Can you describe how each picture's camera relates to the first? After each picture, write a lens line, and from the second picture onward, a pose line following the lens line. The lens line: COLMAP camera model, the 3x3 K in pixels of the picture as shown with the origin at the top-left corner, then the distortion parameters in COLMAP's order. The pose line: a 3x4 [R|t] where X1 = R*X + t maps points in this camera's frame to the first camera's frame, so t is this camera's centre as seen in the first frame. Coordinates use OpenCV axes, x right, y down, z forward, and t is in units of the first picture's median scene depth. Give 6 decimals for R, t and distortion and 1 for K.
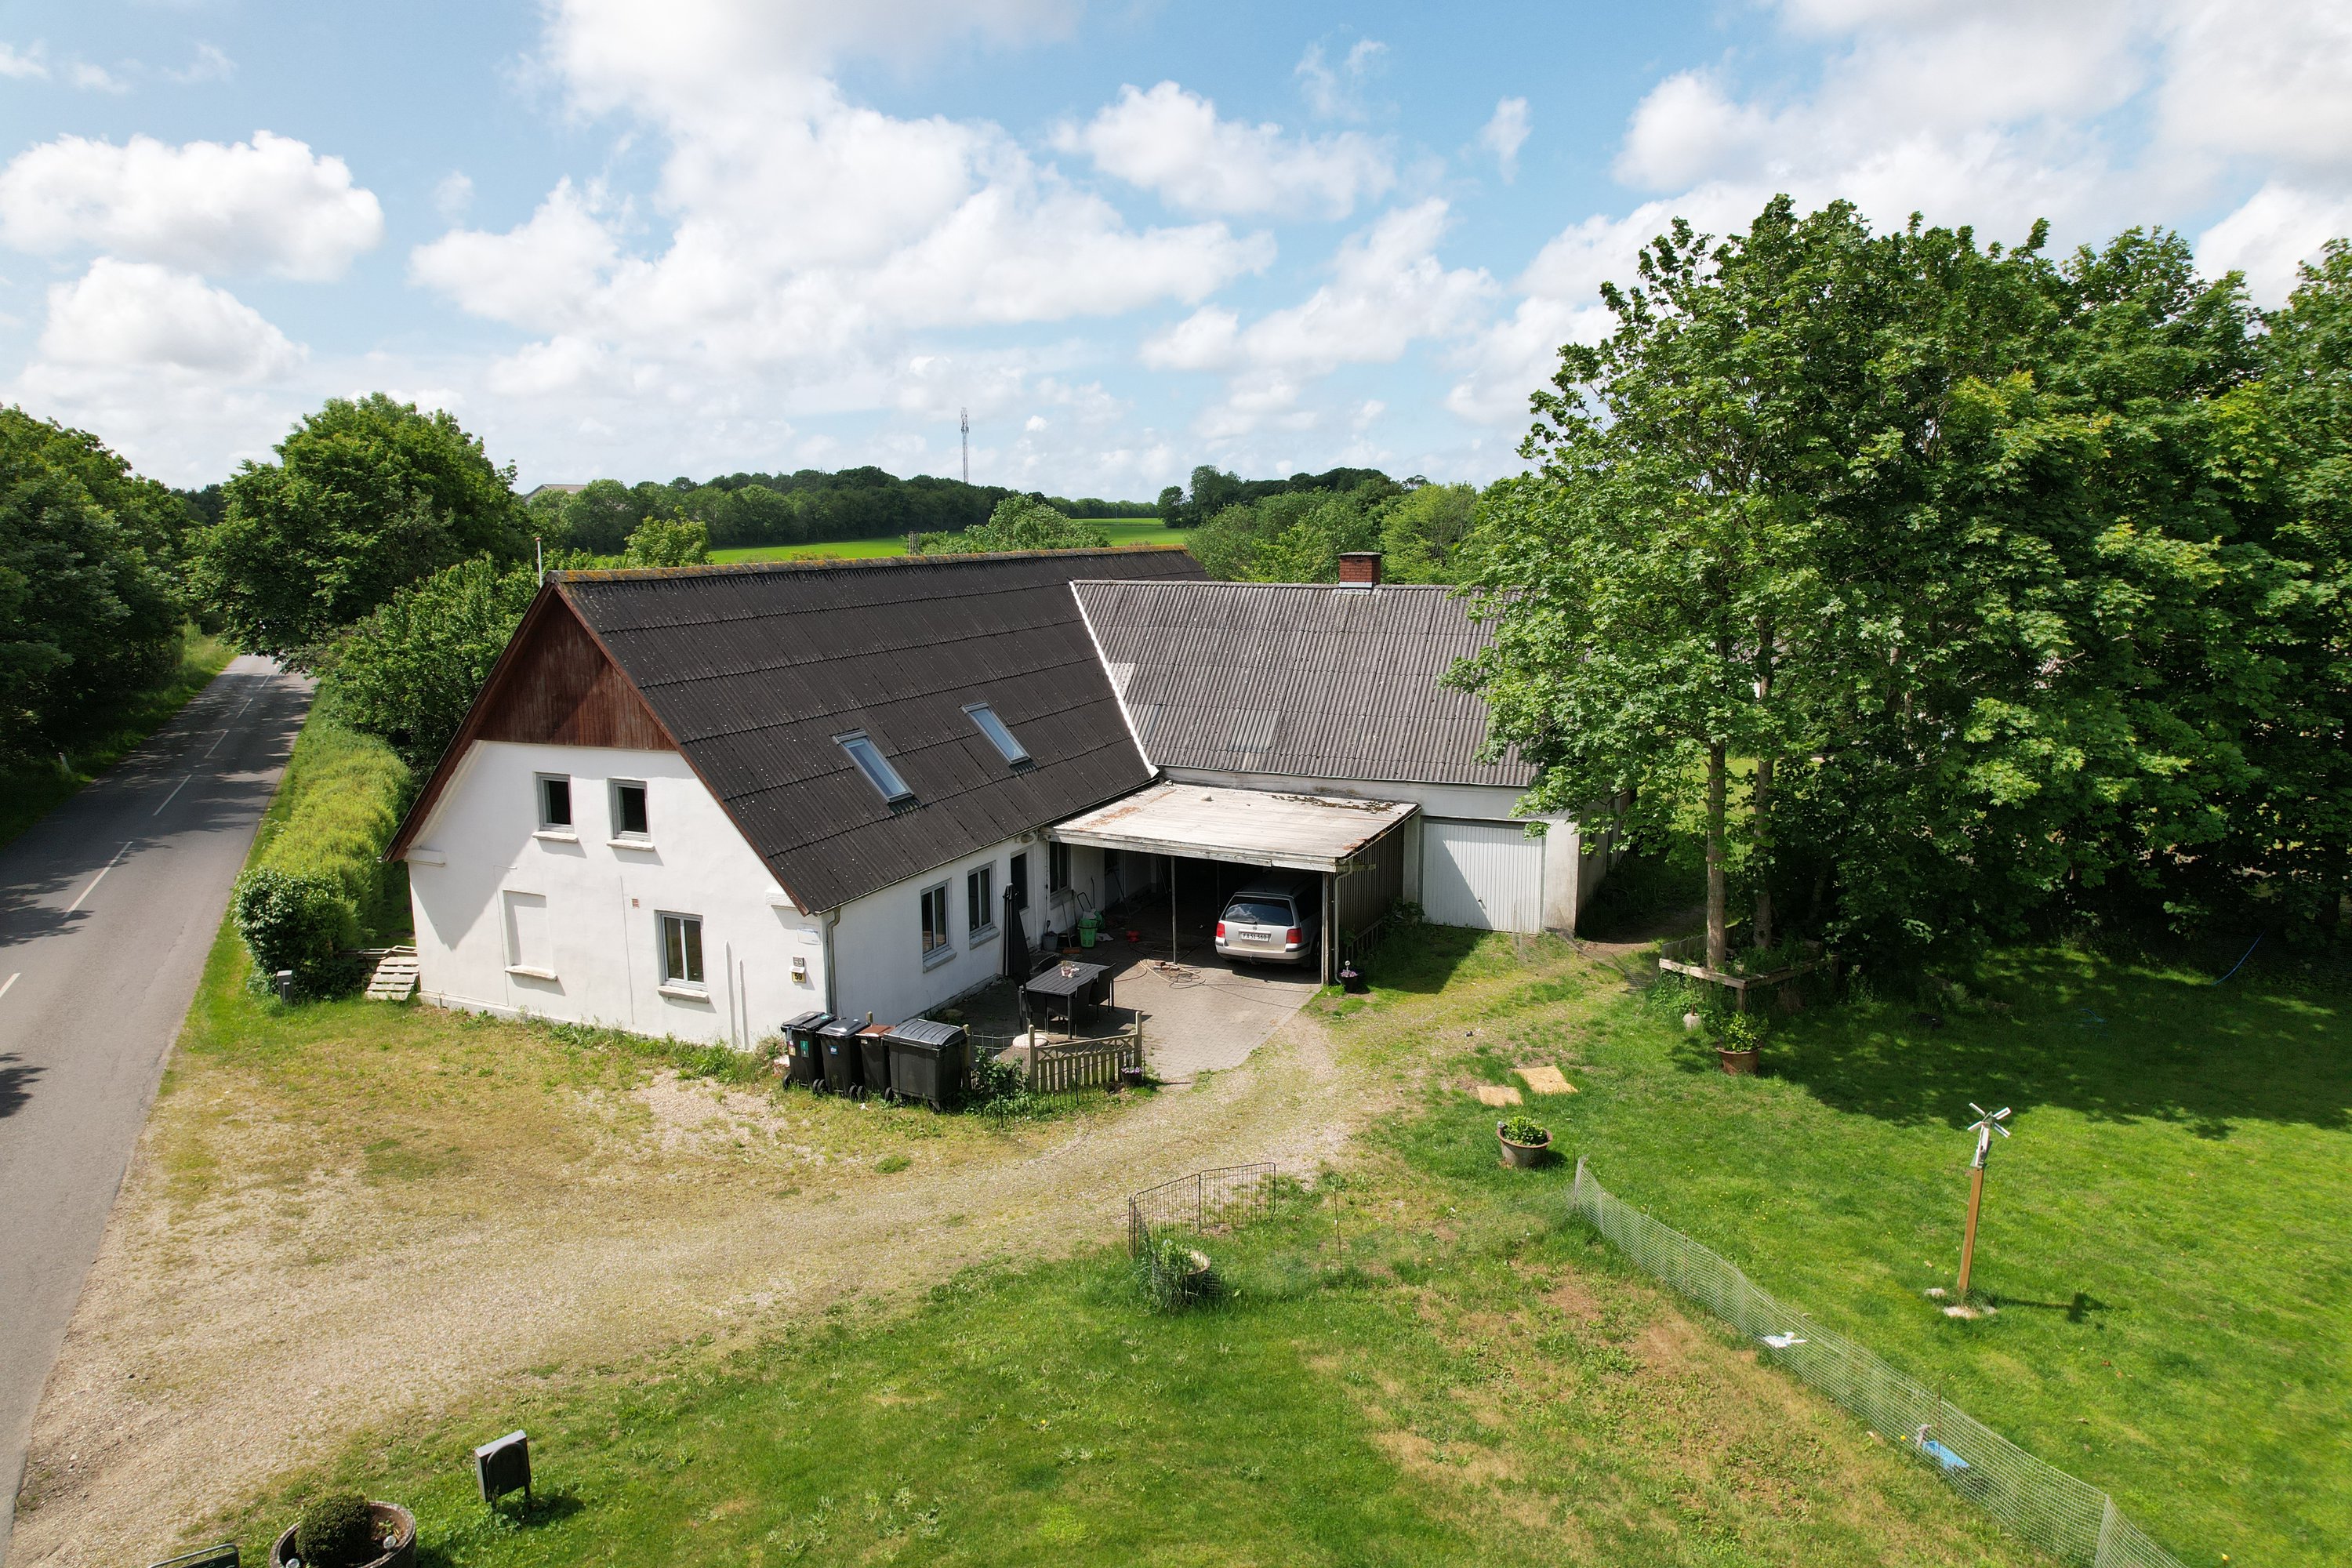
lens RADIAL K [[1502.8, 0, 1176.5], [0, 1502.8, 771.8], [0, 0, 1]] dist [-0.055040, -0.001499]
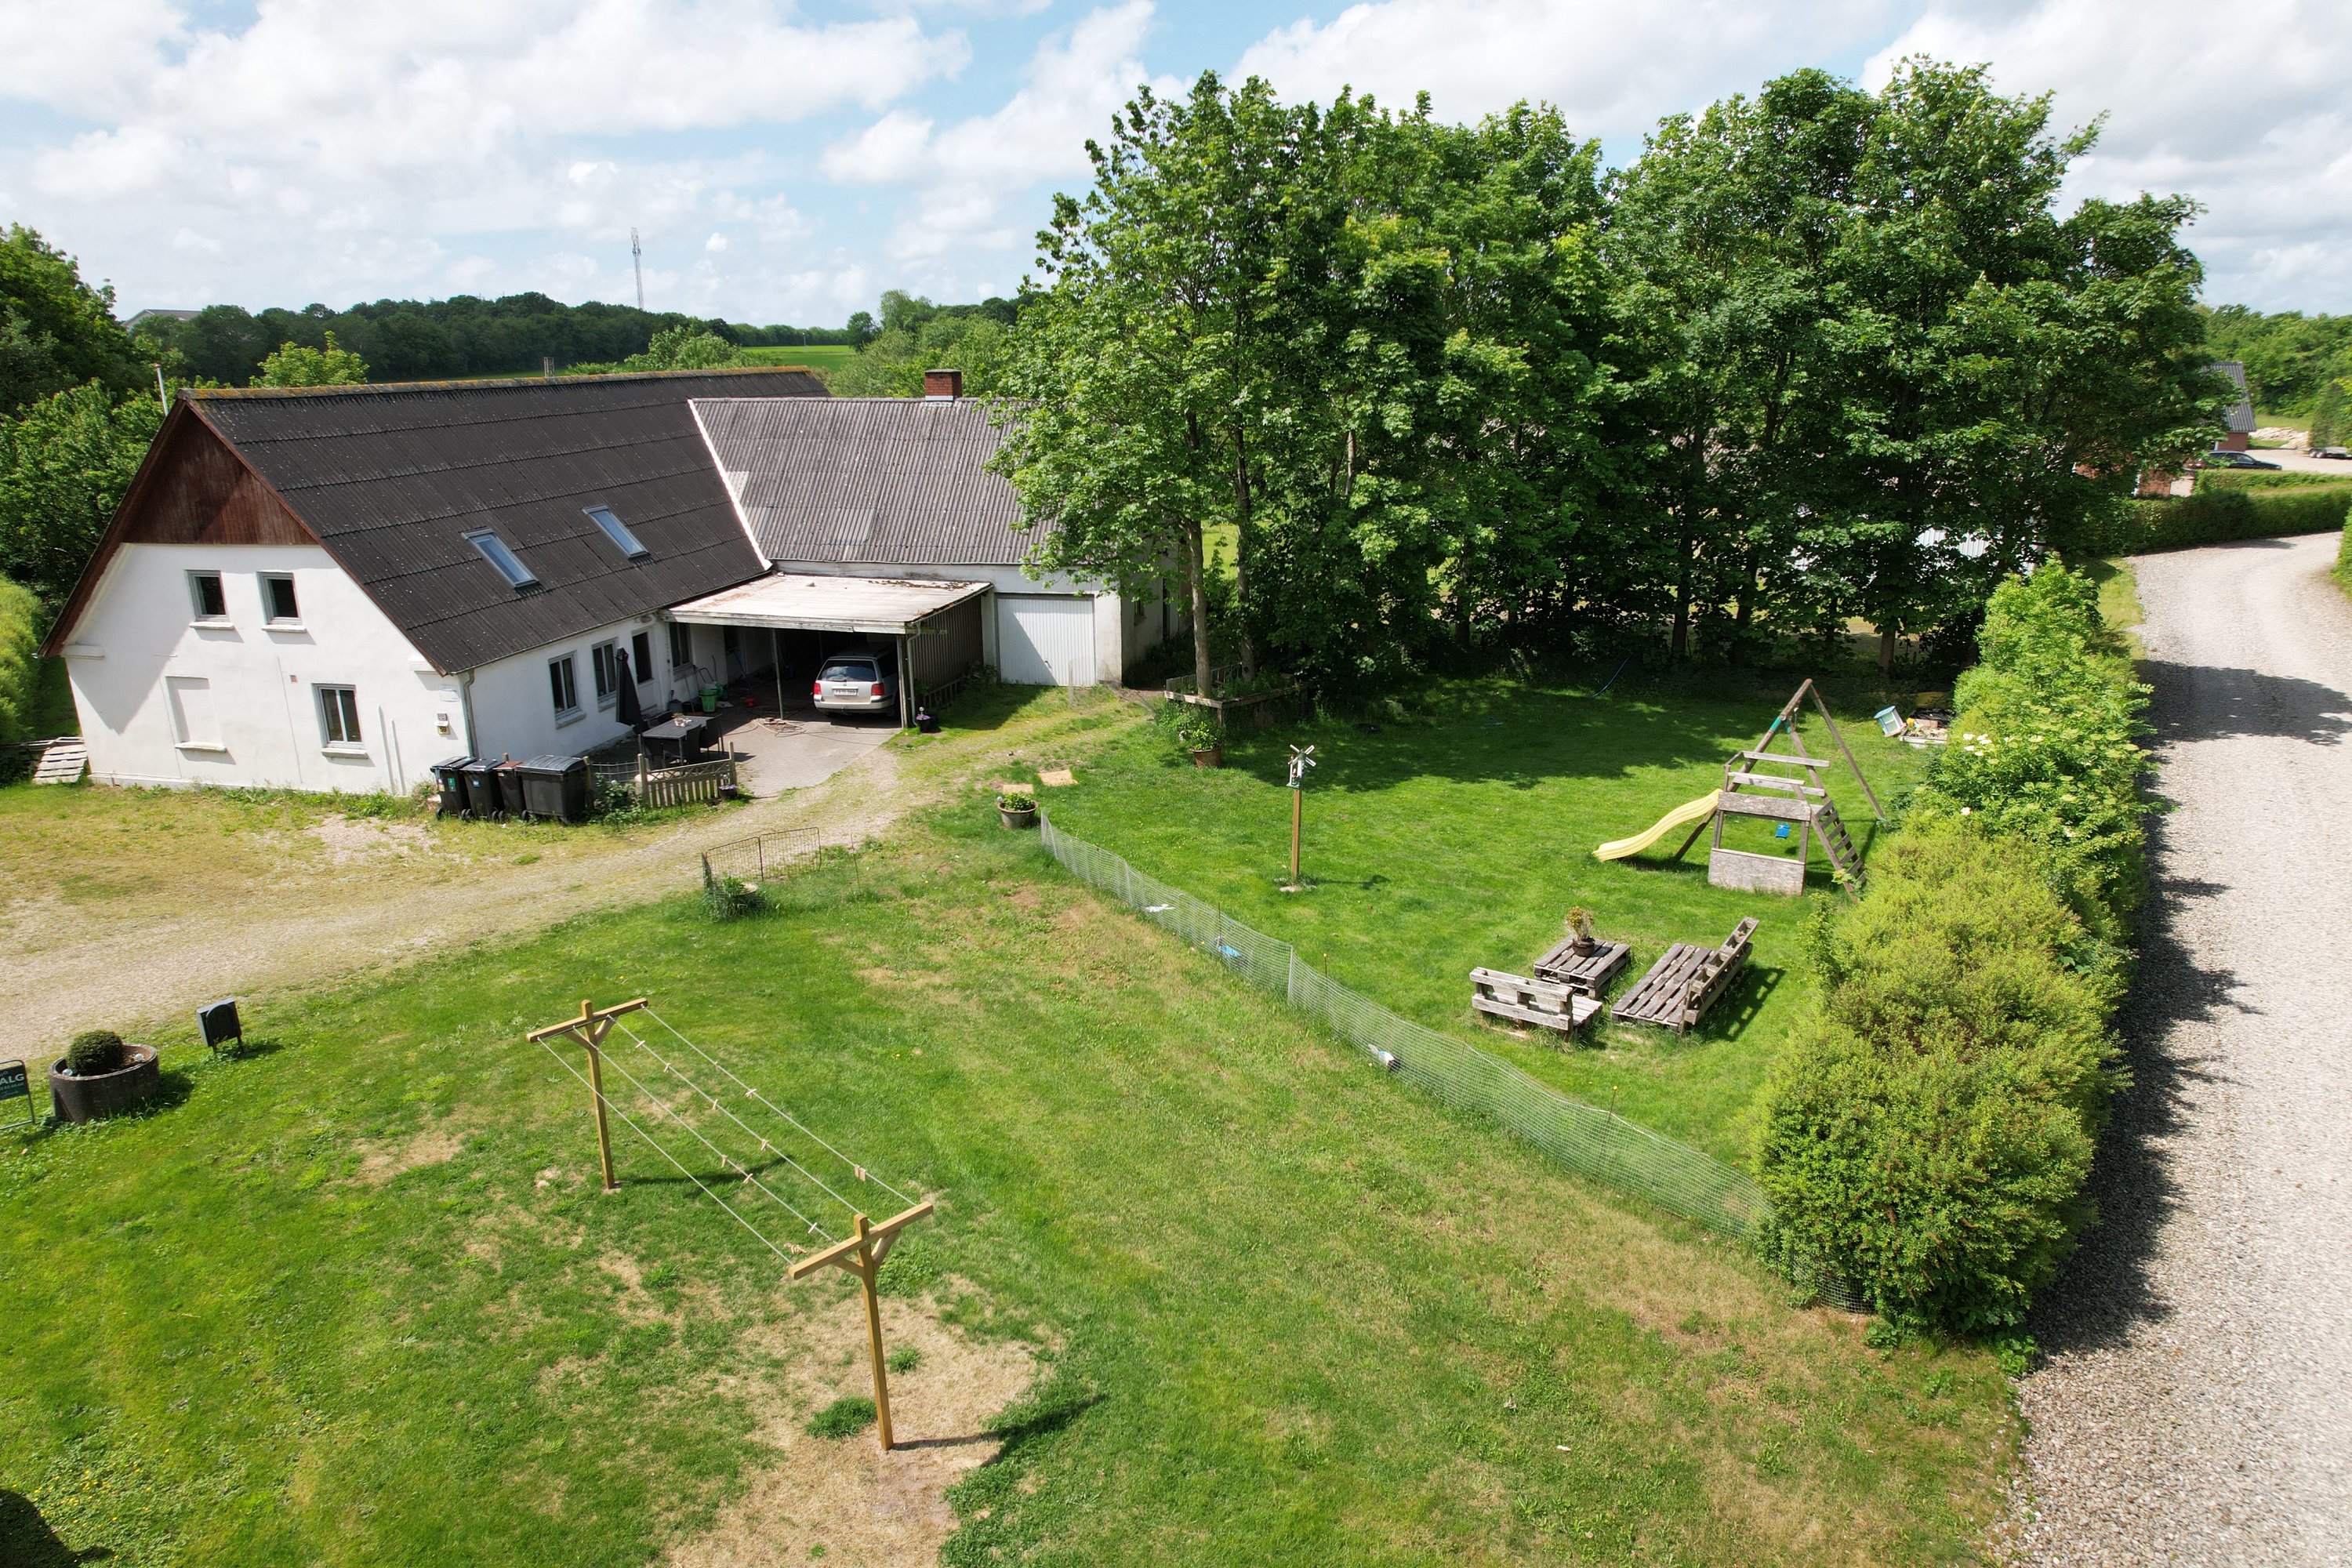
lens RADIAL K [[1509.3, 0, 1176.0], [0, 1509.3, 784.0], [0, 0, 1]] dist [-0.083431, 0.077321]
pose [[0.981862, -0.055763, 0.181209, 0.105277], [0.034079, 0.992110, 0.120648, 0.054133], [-0.186507, -0.112284, 0.976016, -0.278350]]
